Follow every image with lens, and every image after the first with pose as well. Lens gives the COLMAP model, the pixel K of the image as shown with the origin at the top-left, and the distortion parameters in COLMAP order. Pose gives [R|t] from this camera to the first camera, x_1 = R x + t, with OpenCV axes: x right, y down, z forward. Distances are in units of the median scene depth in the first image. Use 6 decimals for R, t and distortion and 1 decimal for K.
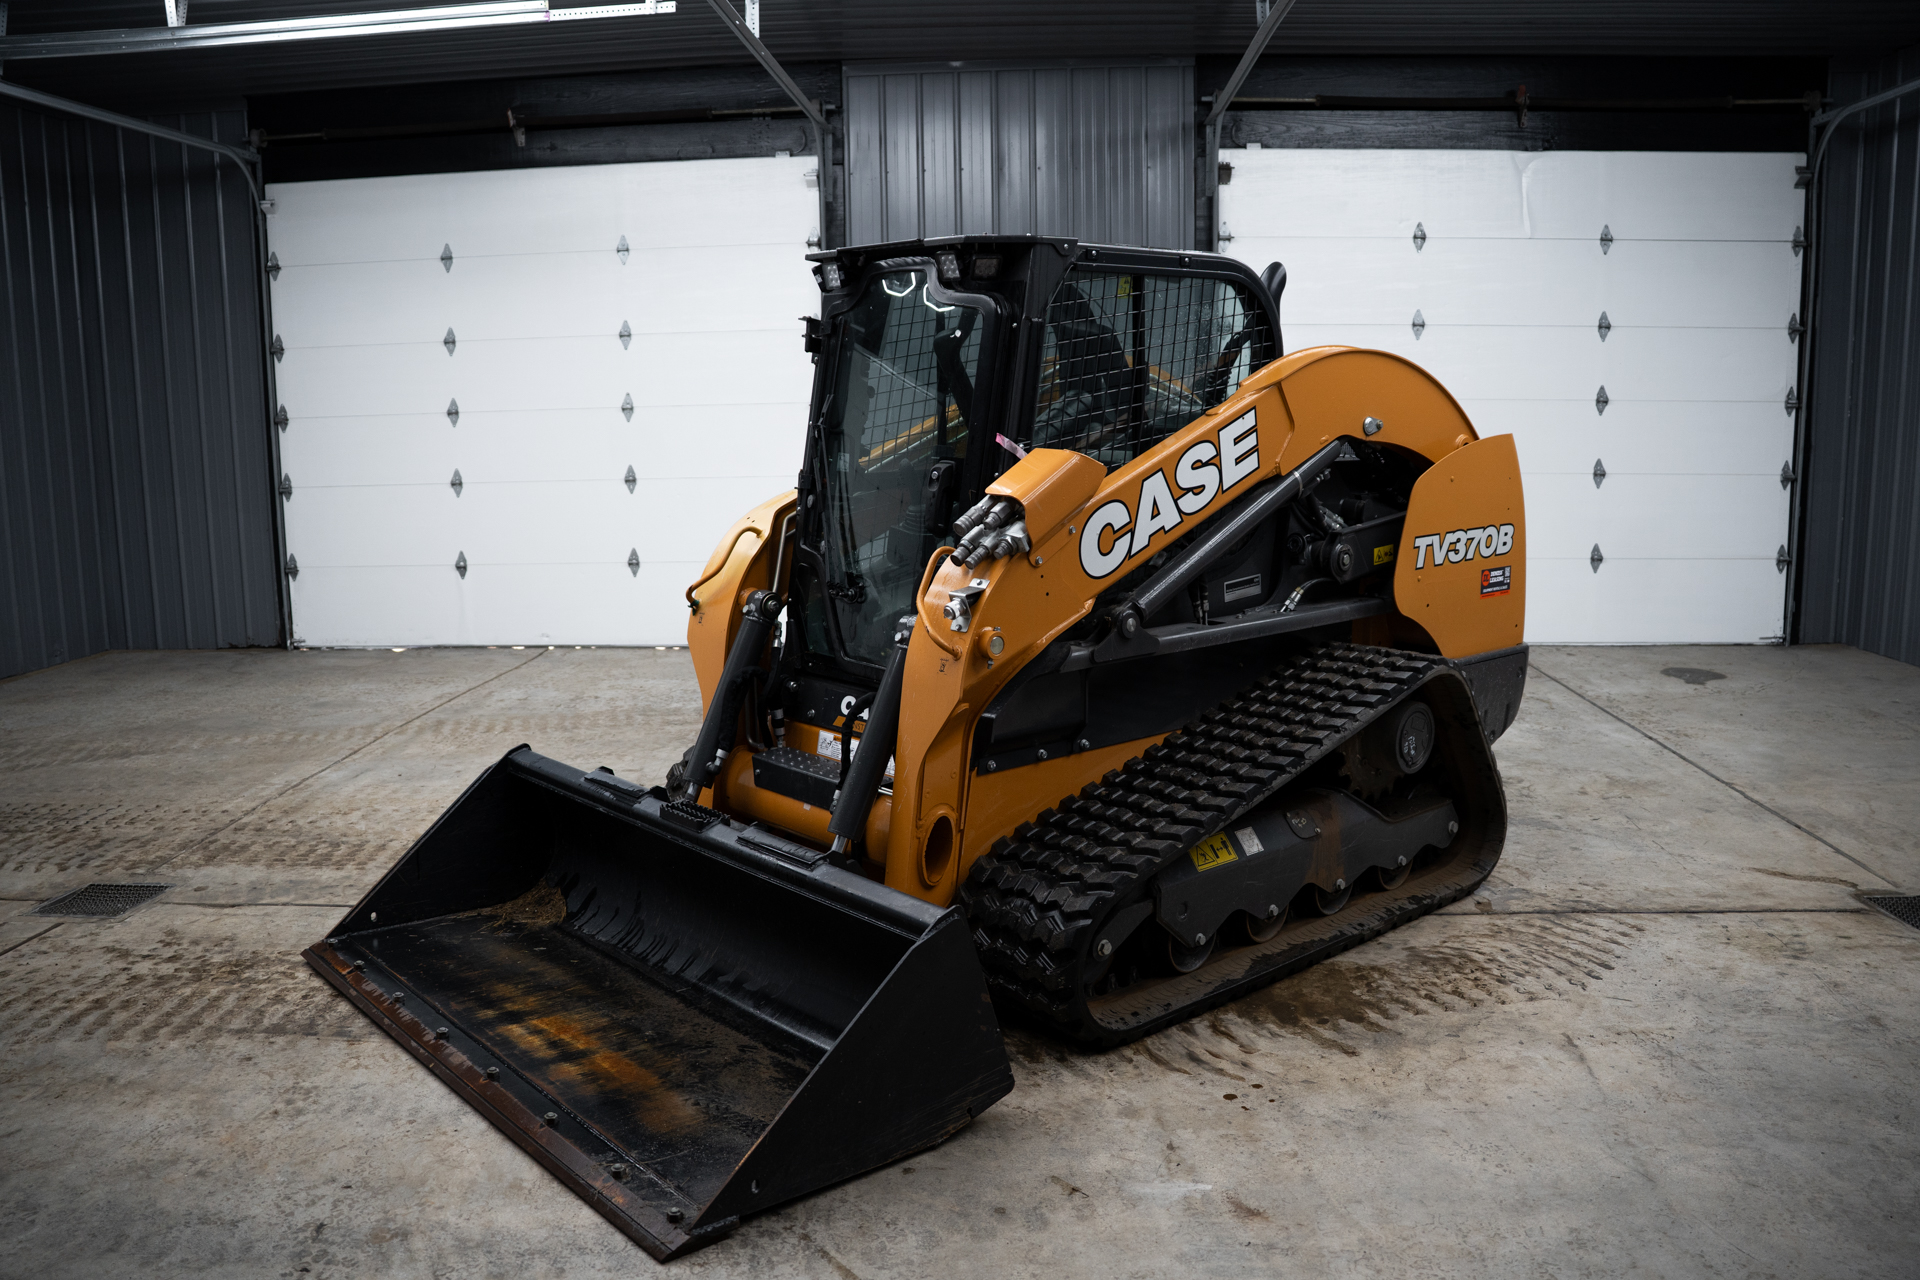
lens RADIAL K [[1528.0, 0, 955.0], [0, 1528.0, 641.6], [0, 0, 1]] dist [-0.189054, 0.133316]
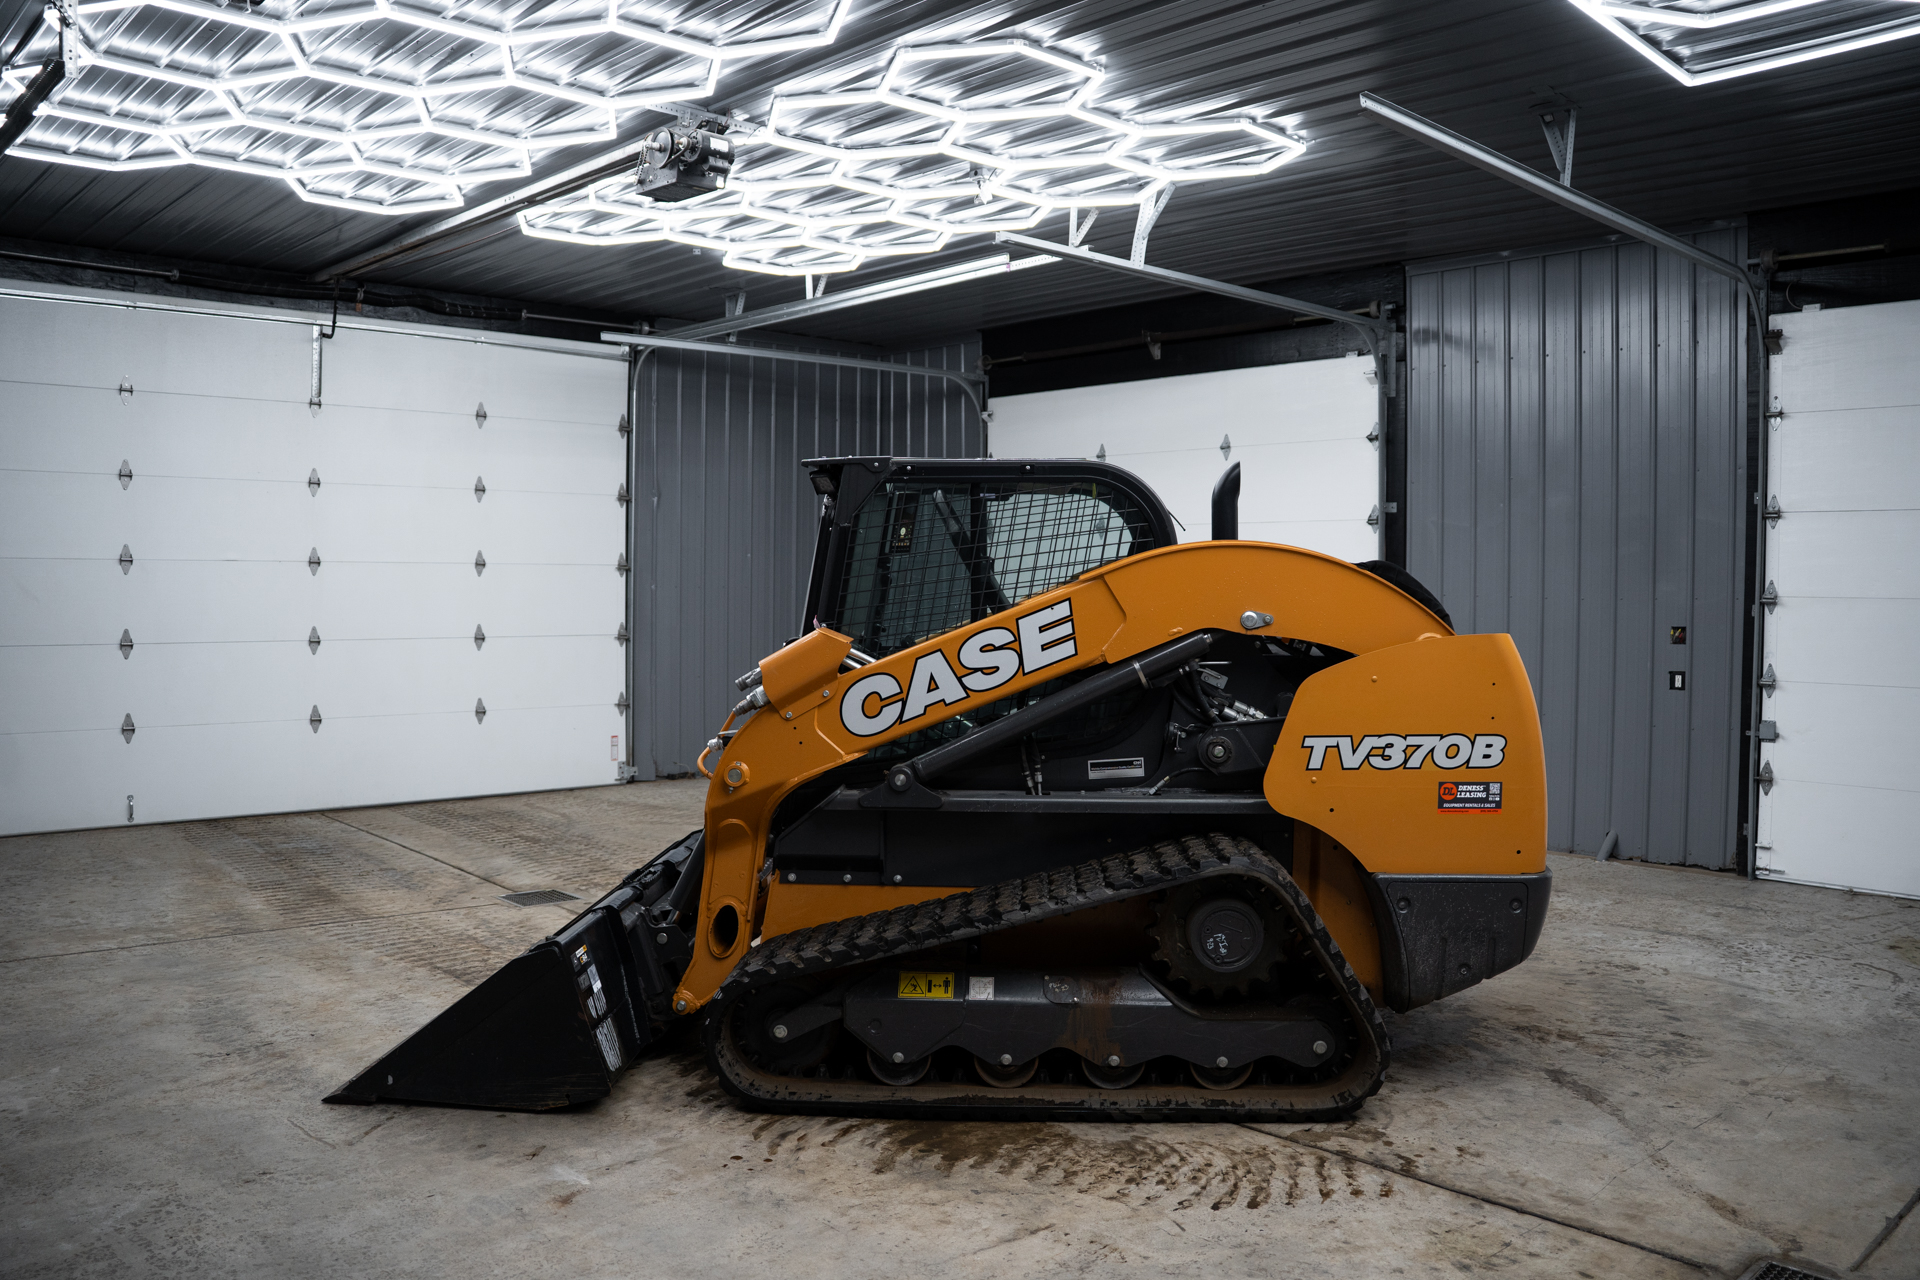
lens RADIAL K [[1528.0, 0, 955.0], [0, 1528.0, 641.6], [0, 0, 1]] dist [-0.189054, 0.133316]
pose [[0.723069, 0.045183, -0.689297, 0.909547], [-0.124907, 0.989962, -0.066135, -0.041941], [0.679389, 0.133918, 0.721454, 0.155011]]
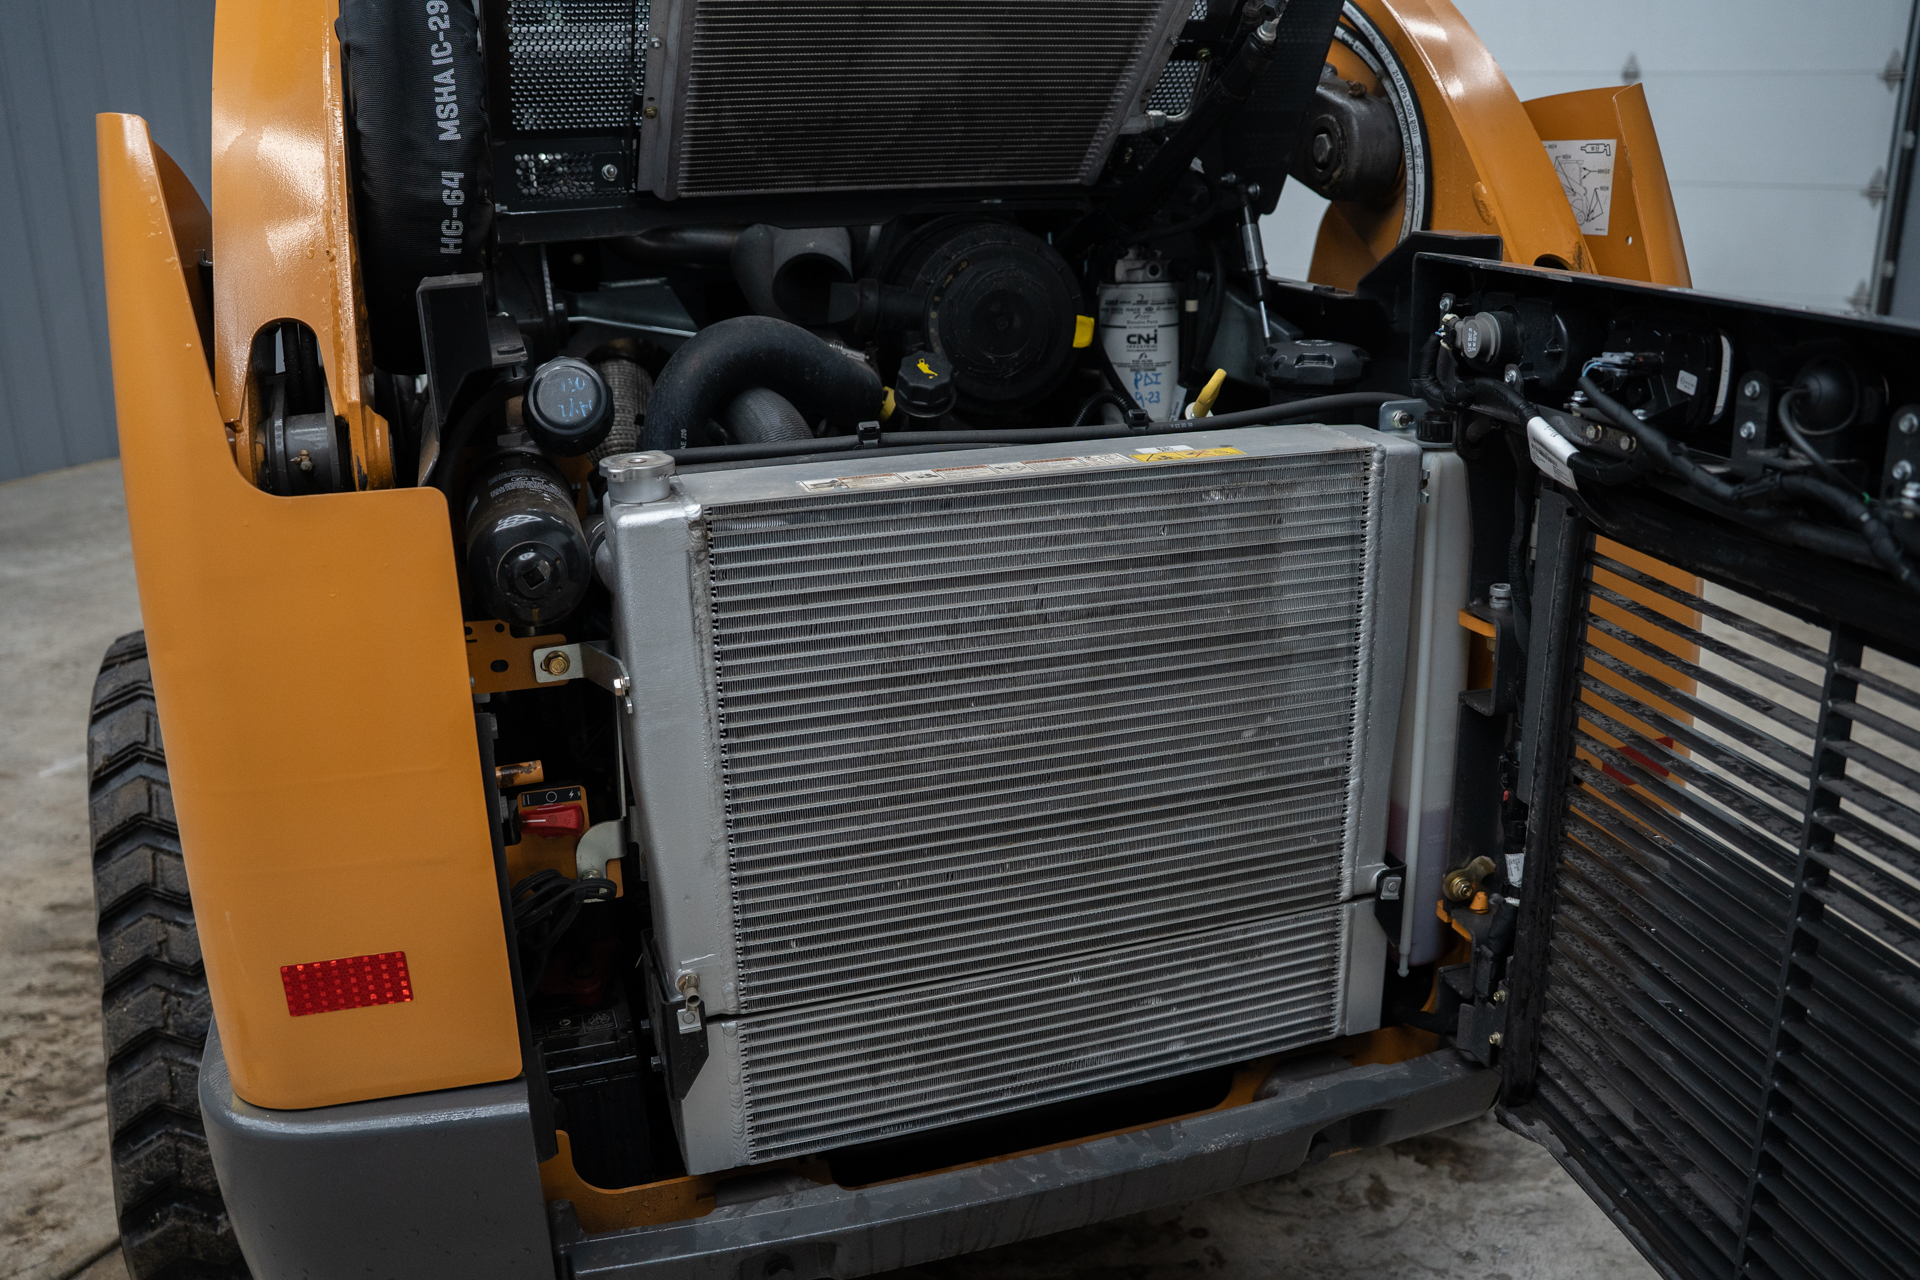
lens RADIAL K [[1592.0, 0, 960.0], [0, 1592.0, 640.0], [0, 0, 1]] dist [-0.164312, 0.138077]
pose [[-0.392286, 0.299920, -0.869574, 0.647287], [-0.129558, 0.917911, 0.375038, -0.202146], [0.910674, 0.259783, -0.321227, 1.444949]]
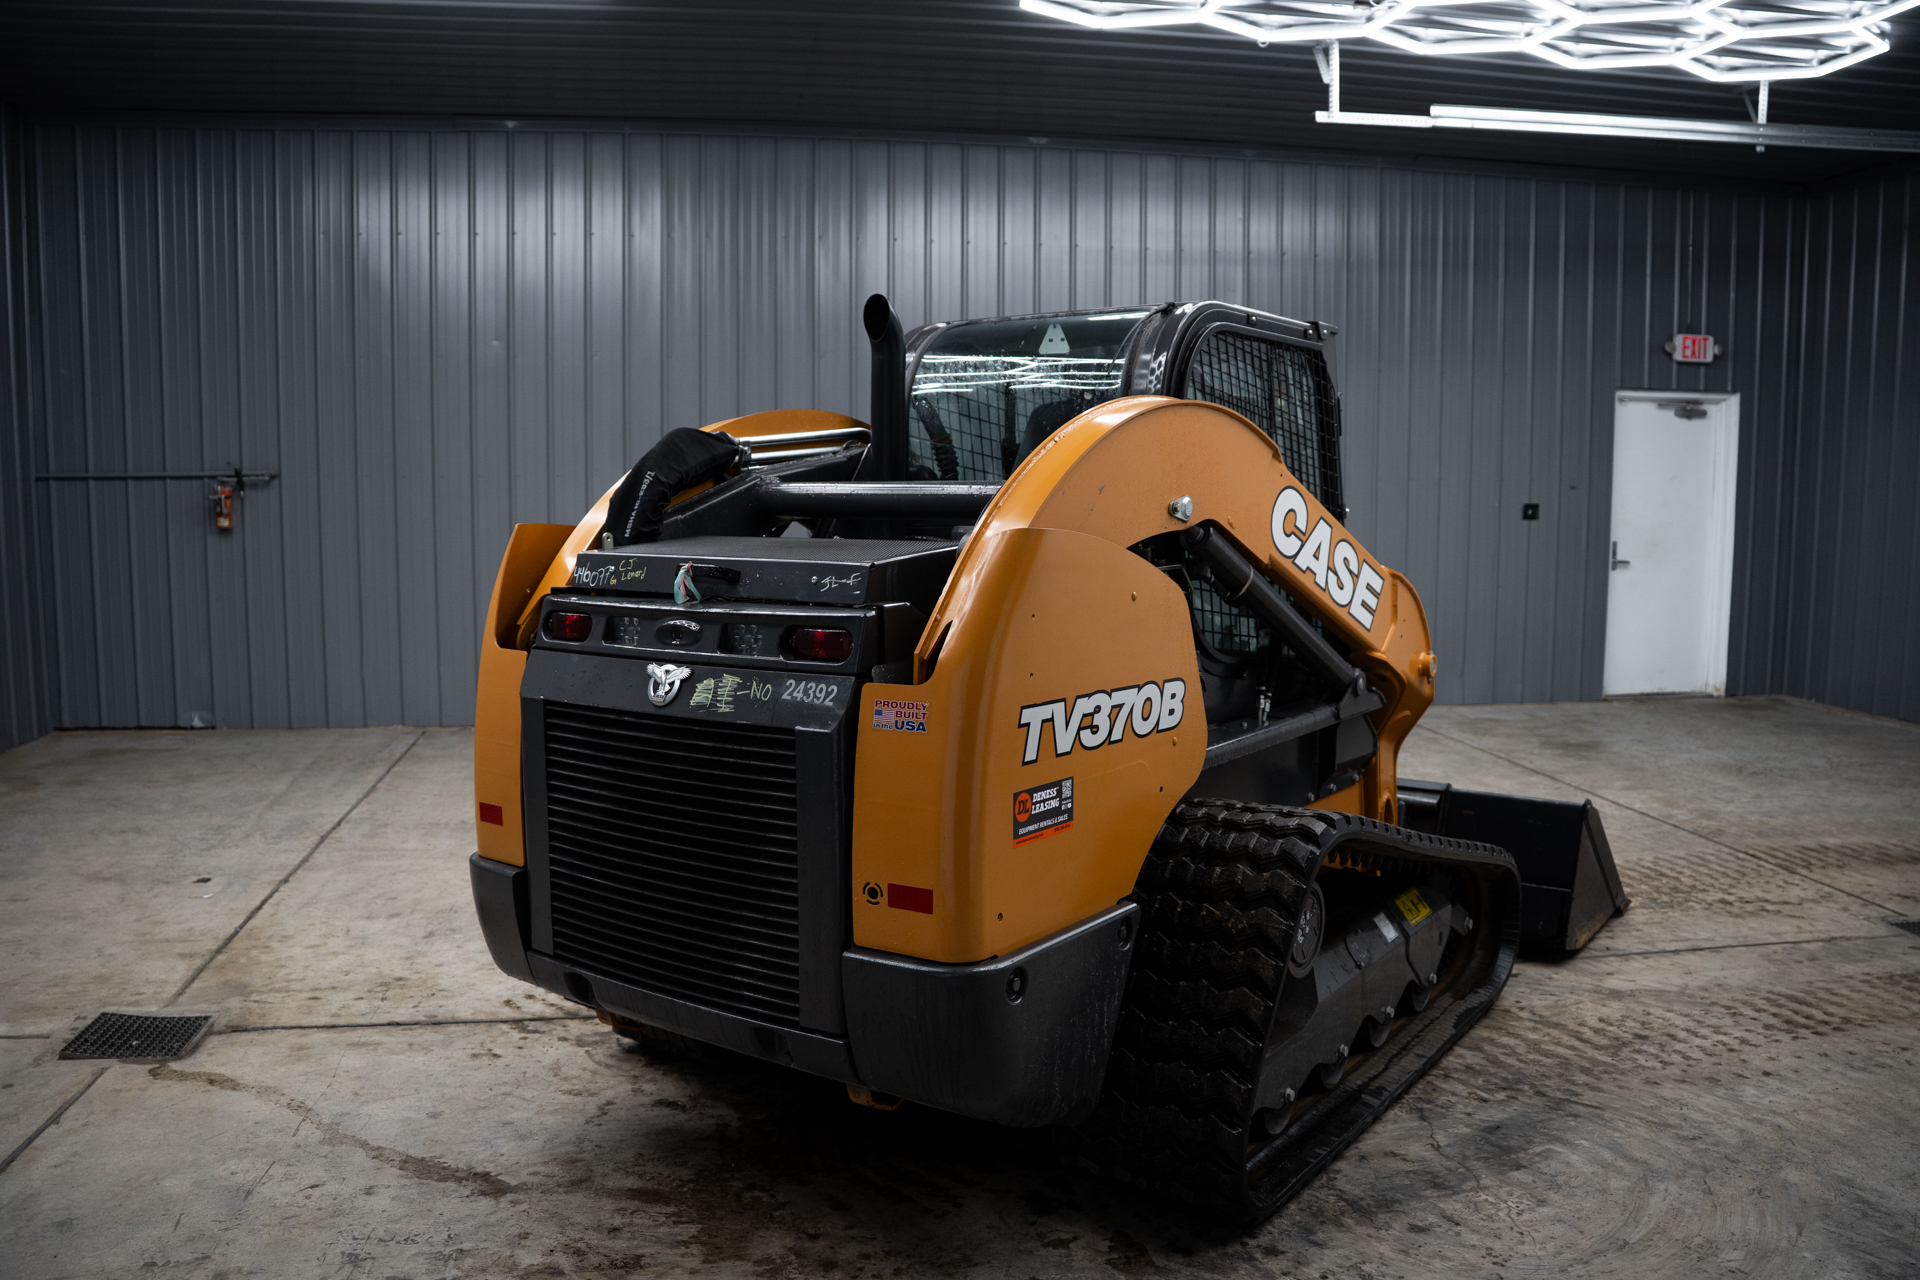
lens RADIAL K [[1528.0, 0, 955.0], [0, 1528.0, 641.6], [0, 0, 1]] dist [-0.189054, 0.133316]
pose [[-0.974651, 0.033638, -0.221185, 0.402984], [-0.026489, 0.964328, 0.263382, -0.328034], [0.222155, 0.262564, -0.938993, 2.038664]]
